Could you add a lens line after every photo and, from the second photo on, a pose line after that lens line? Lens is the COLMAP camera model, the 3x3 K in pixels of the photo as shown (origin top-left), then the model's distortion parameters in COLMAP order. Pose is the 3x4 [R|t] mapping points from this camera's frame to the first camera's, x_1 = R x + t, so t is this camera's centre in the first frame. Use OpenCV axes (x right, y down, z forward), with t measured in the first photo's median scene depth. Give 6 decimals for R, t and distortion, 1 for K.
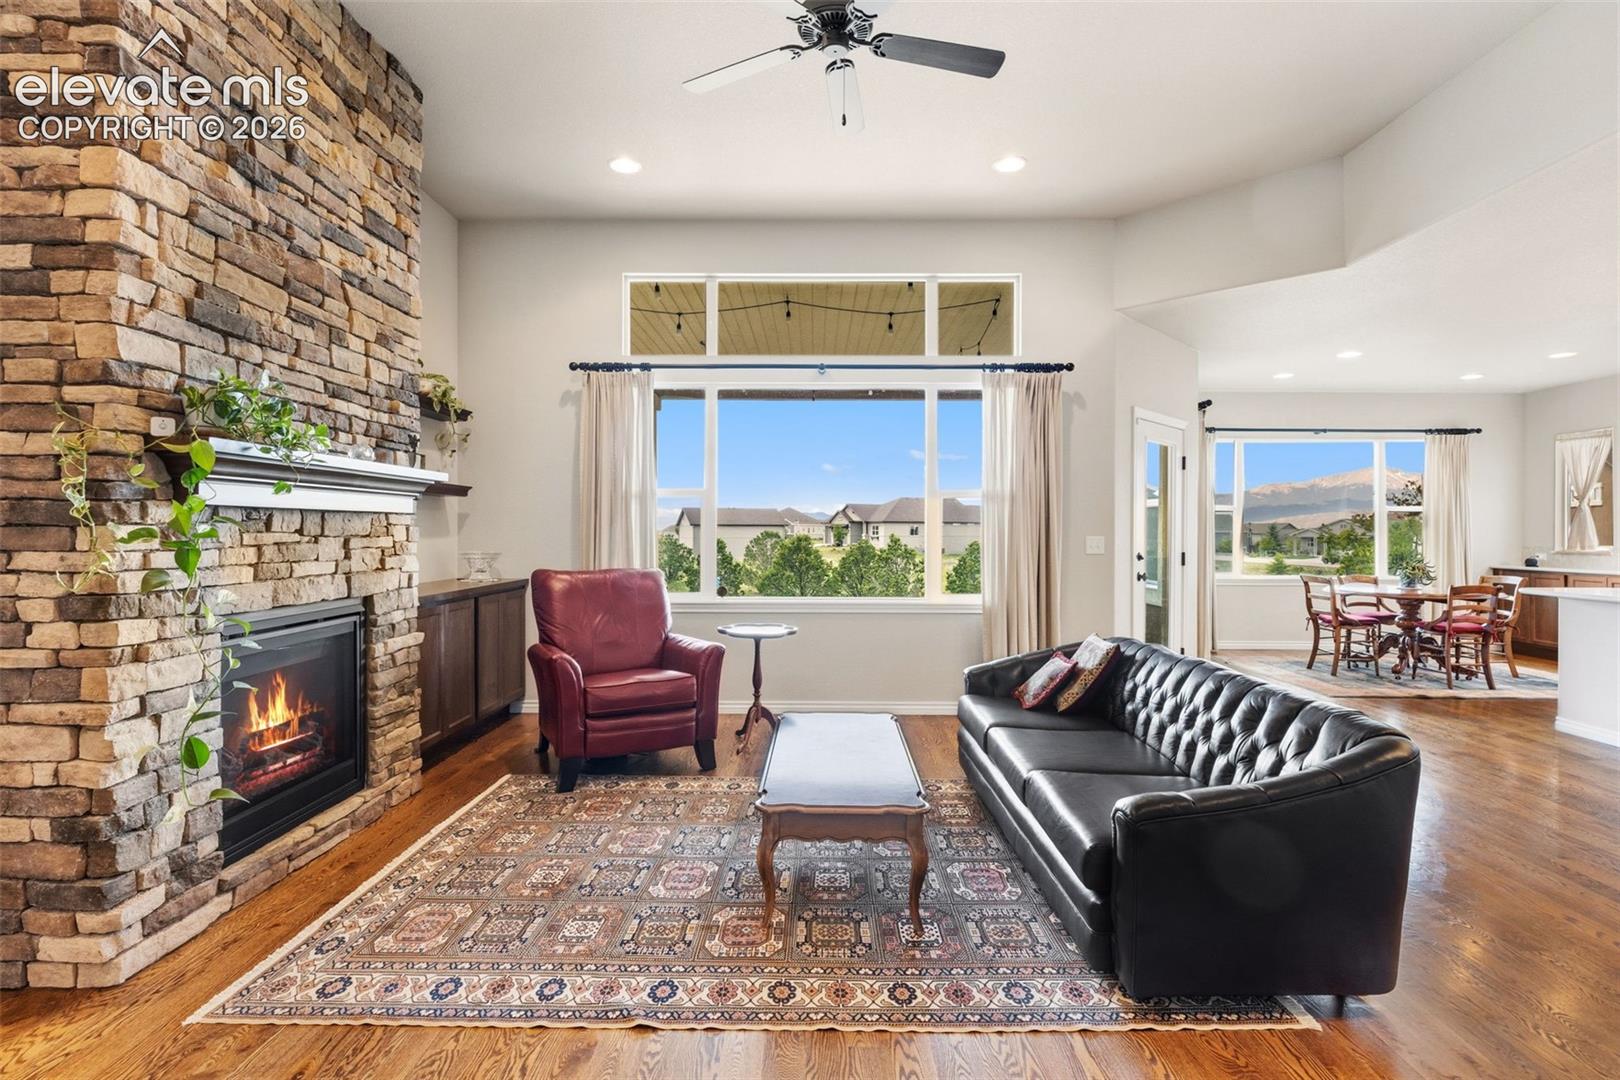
lens RADIAL K [[779.9, 0, 806.4], [0, 779.9, 536.9], [0, 0, 1]] dist [-0.008868, 0.002228]
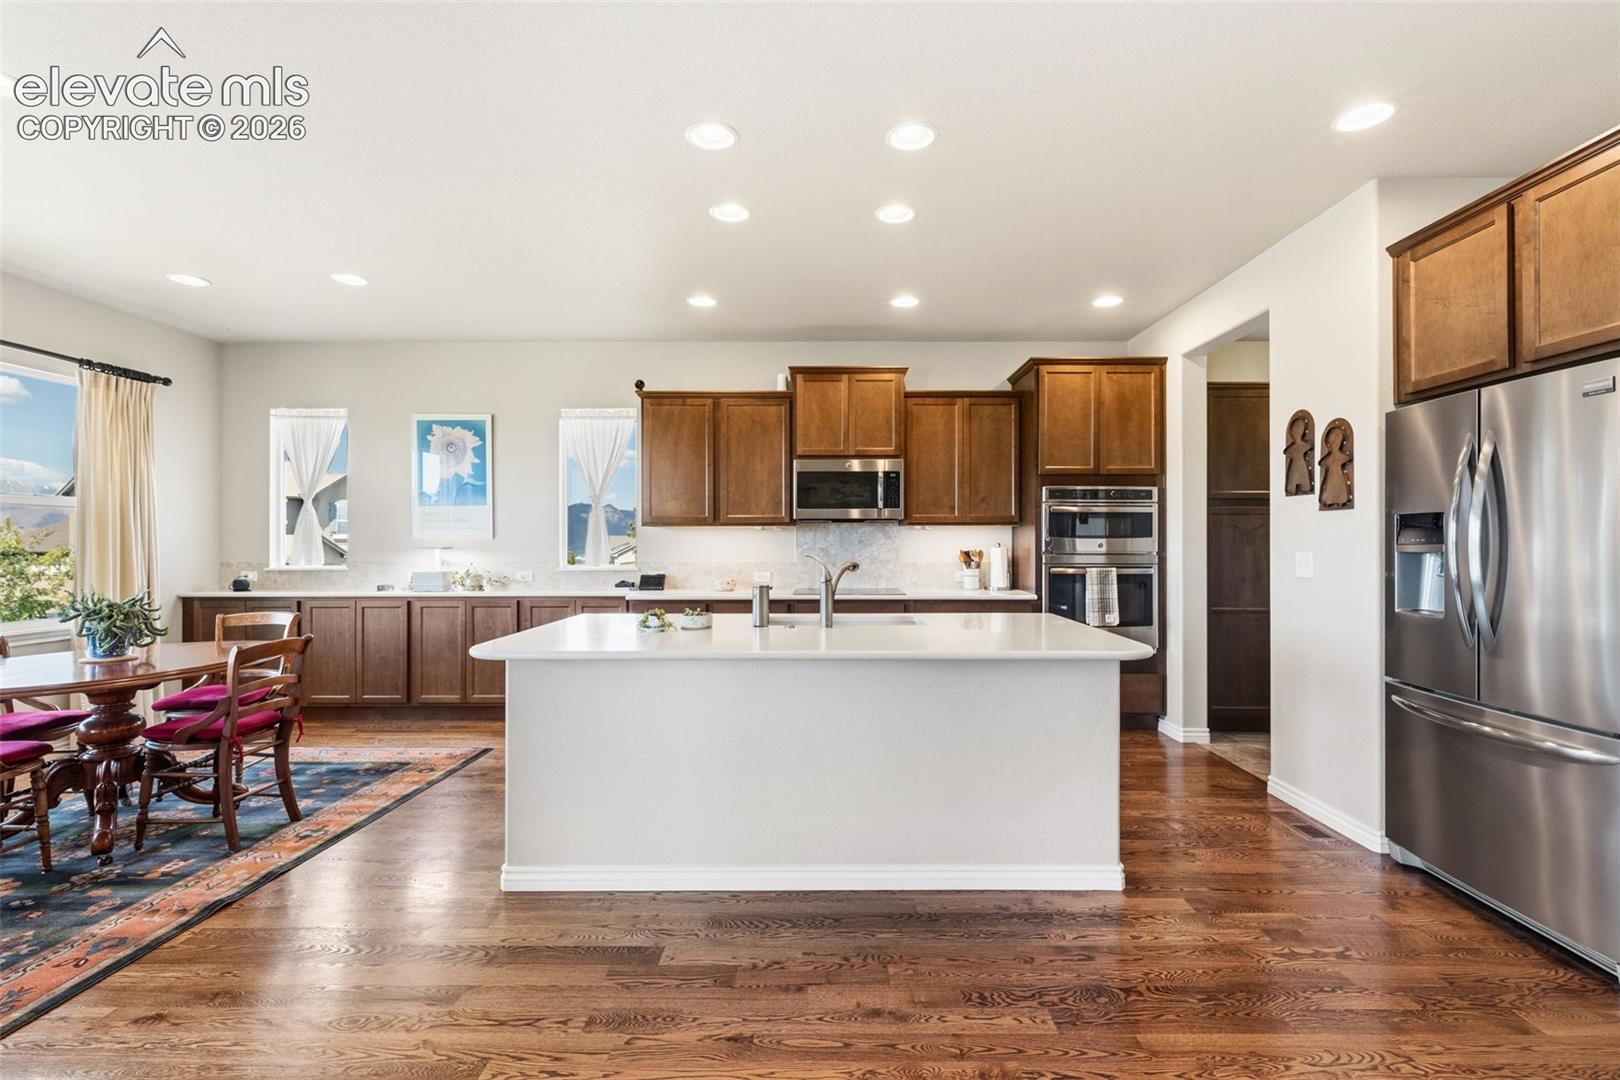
lens RADIAL K [[725.3, 0, 822.7], [0, 725.3, 542.9], [0, 0, 1]] dist [0.003456, 0.000627]
pose [[-0.007001, -0.004061, 0.999967, 0.641822], [0.009447, 0.999947, 0.004127, -0.007746], [-0.999931, 0.009476, -0.006962, 1.124144]]
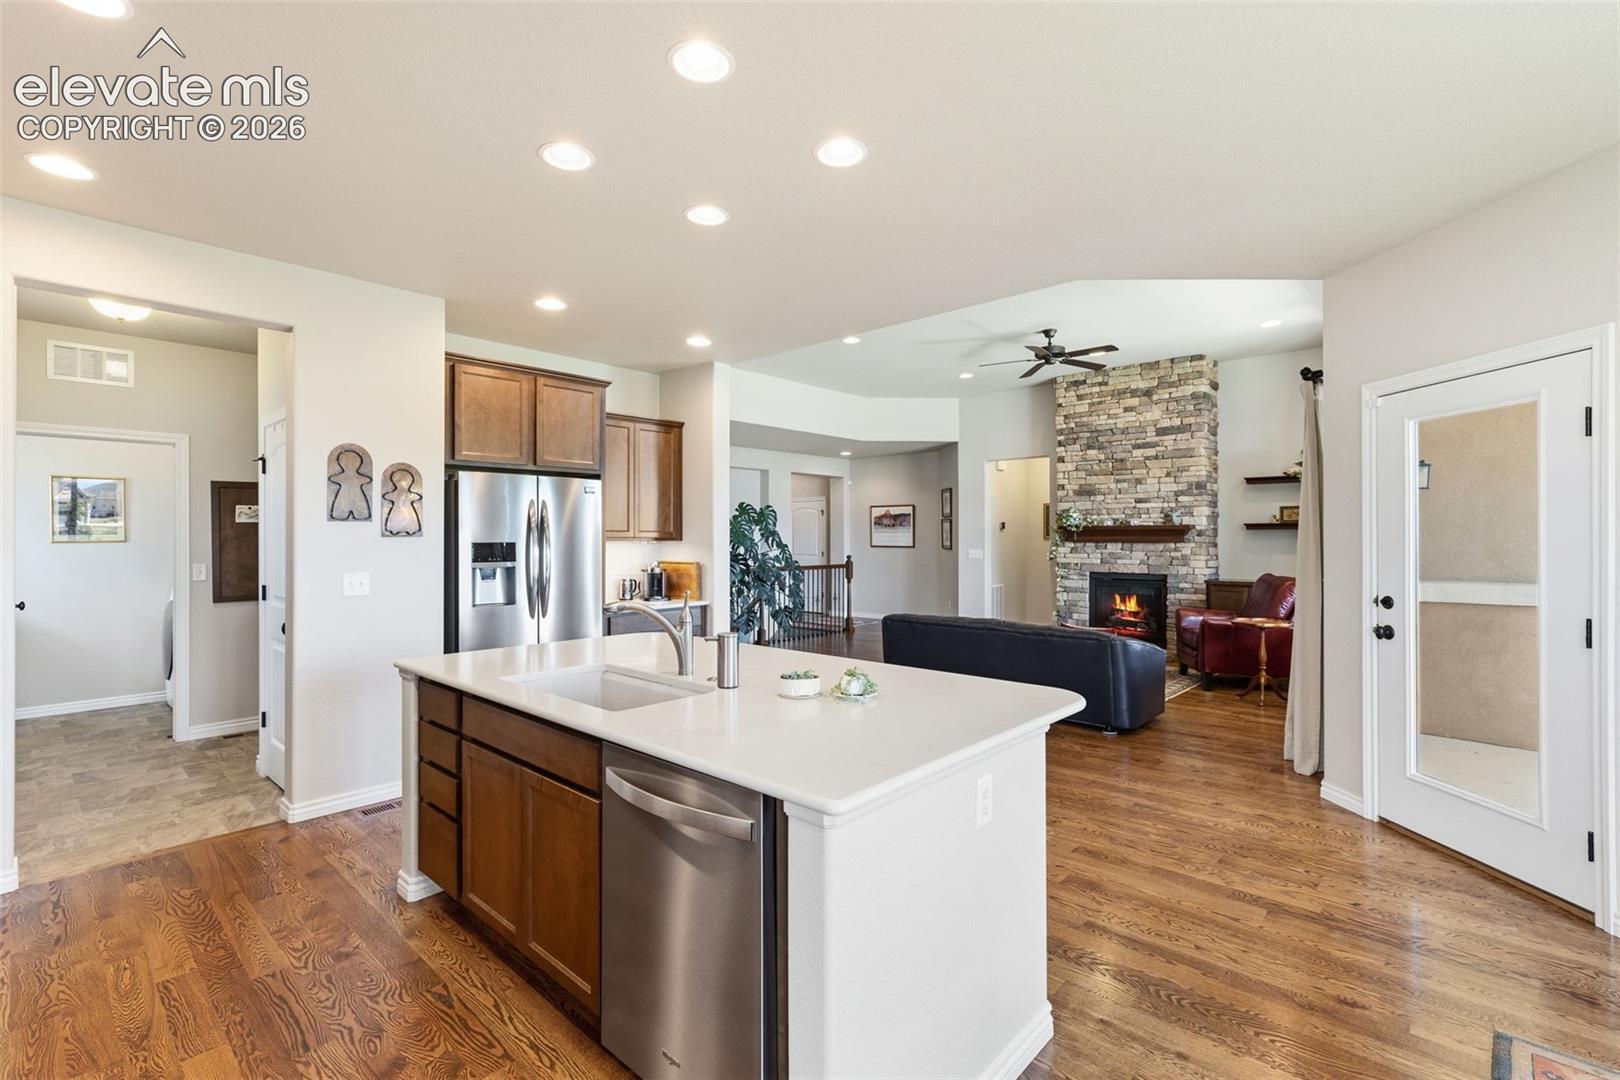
lens RADIAL K [[725.3, 0, 812.1], [0, 725.3, 541.7], [0, 0, 1]] dist [0.003456, 0.000627]
pose [[-0.665037, 0.002522, -0.746806, 1.999066], [-0.007337, 0.999924, 0.009911, -0.048525], [0.746774, 0.012071, -0.664968, 1.710474]]
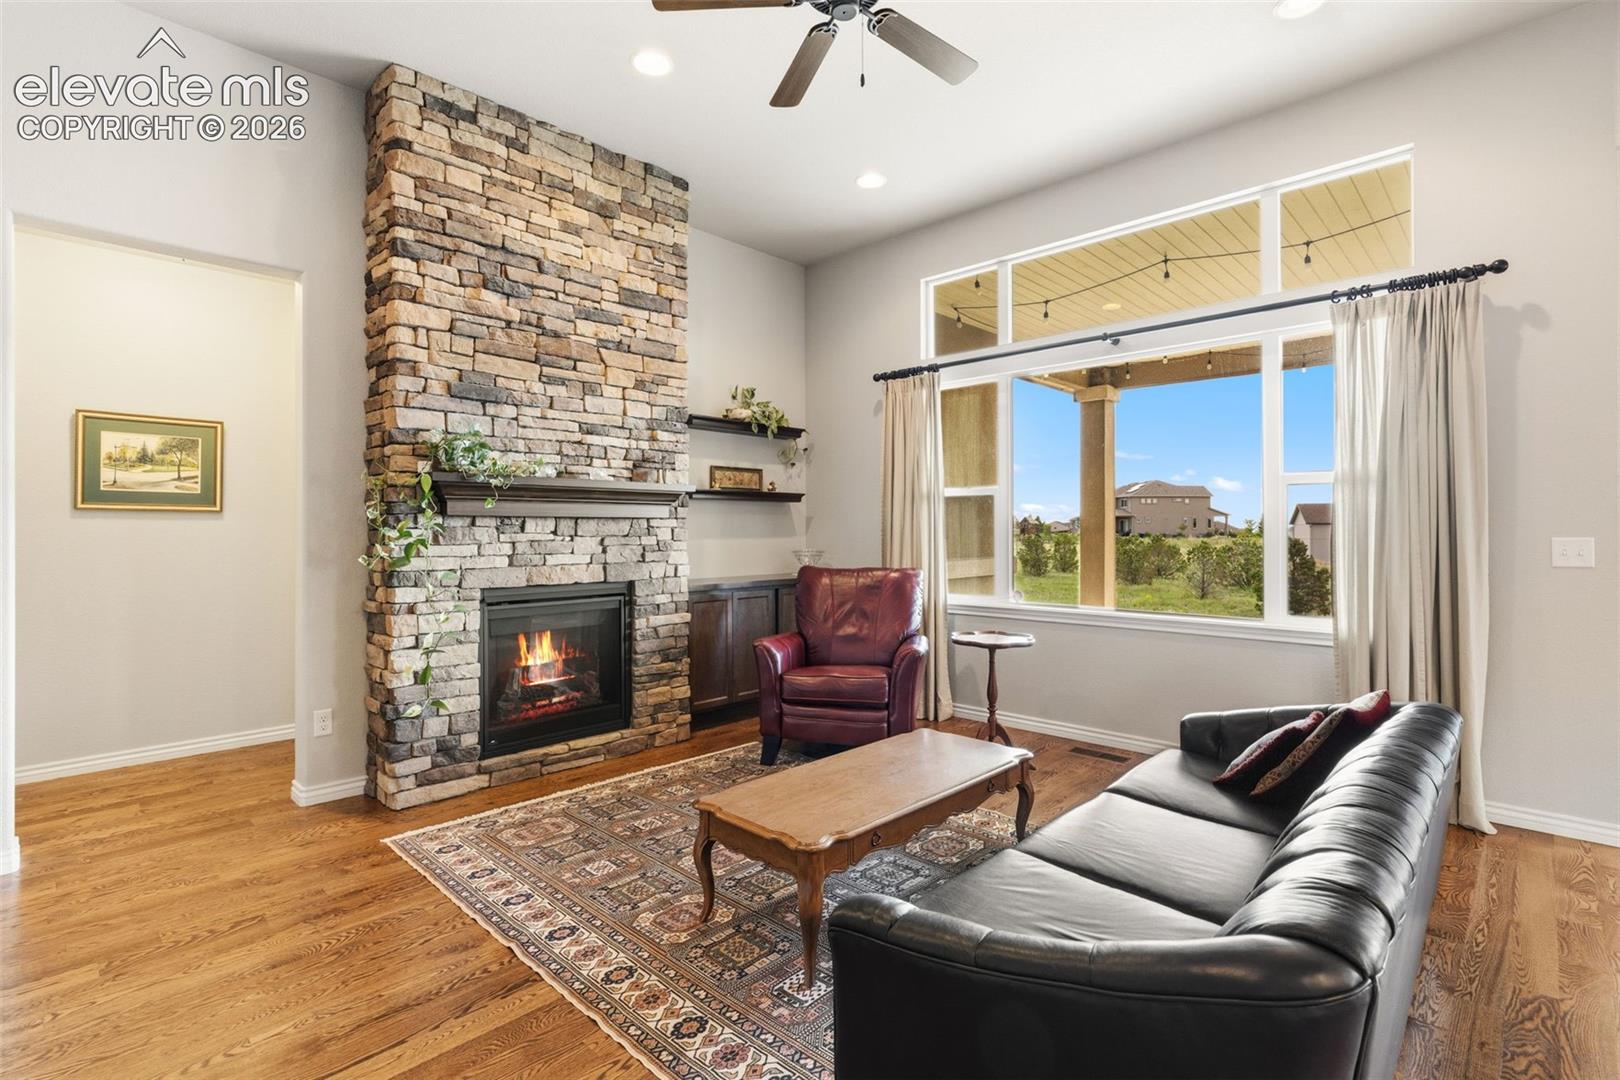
lens RADIAL K [[759.4, 0, 805.2], [0, 759.4, 532.0], [0, 0, 1]] dist [-0.007853, 0.000872]
pose [[0.726894, -0.002491, -0.686745, 0.526618], [-0.001949, 0.999982, -0.005690, -0.001036], [0.686747, 0.005474, 0.726876, 0.268720]]
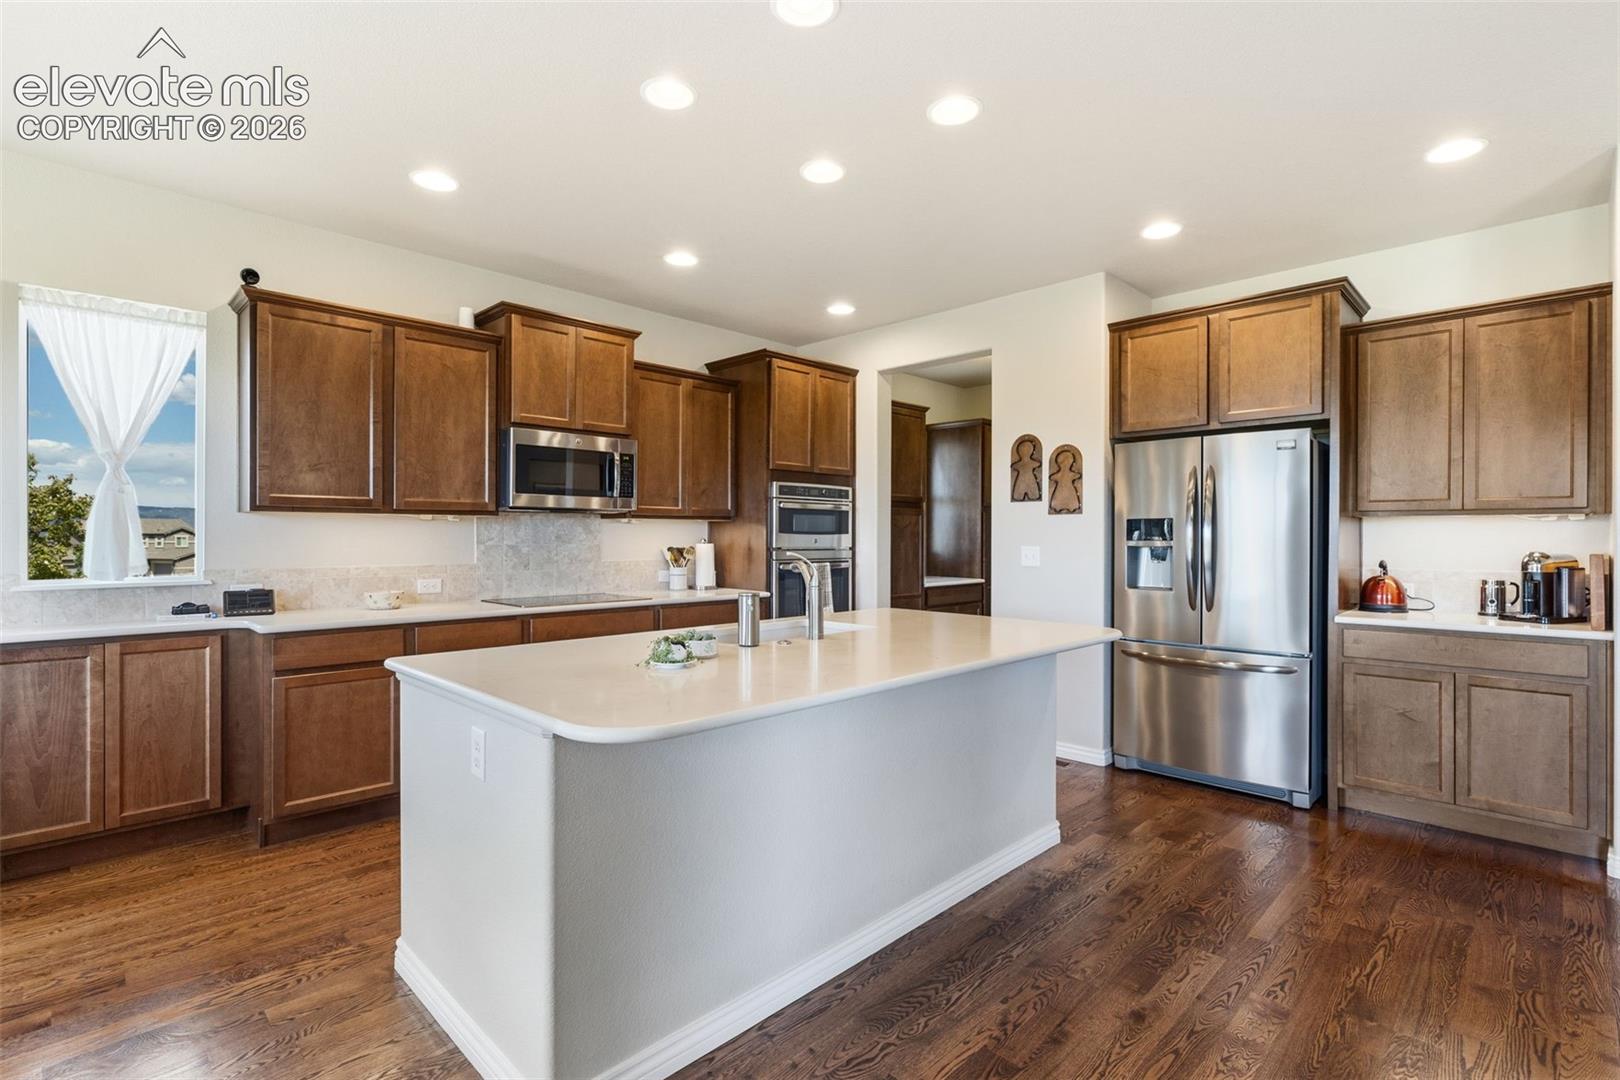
lens RADIAL K [[759.4, 0, 805.3], [0, 759.4, 543.7], [0, 0, 1]] dist [-0.007853, 0.000872]
pose [[-0.711564, -0.010399, 0.702544, 0.983834], [0.002181, 0.999853, 0.017009, -0.013155], [-0.702618, 0.013636, -0.711437, 1.675302]]
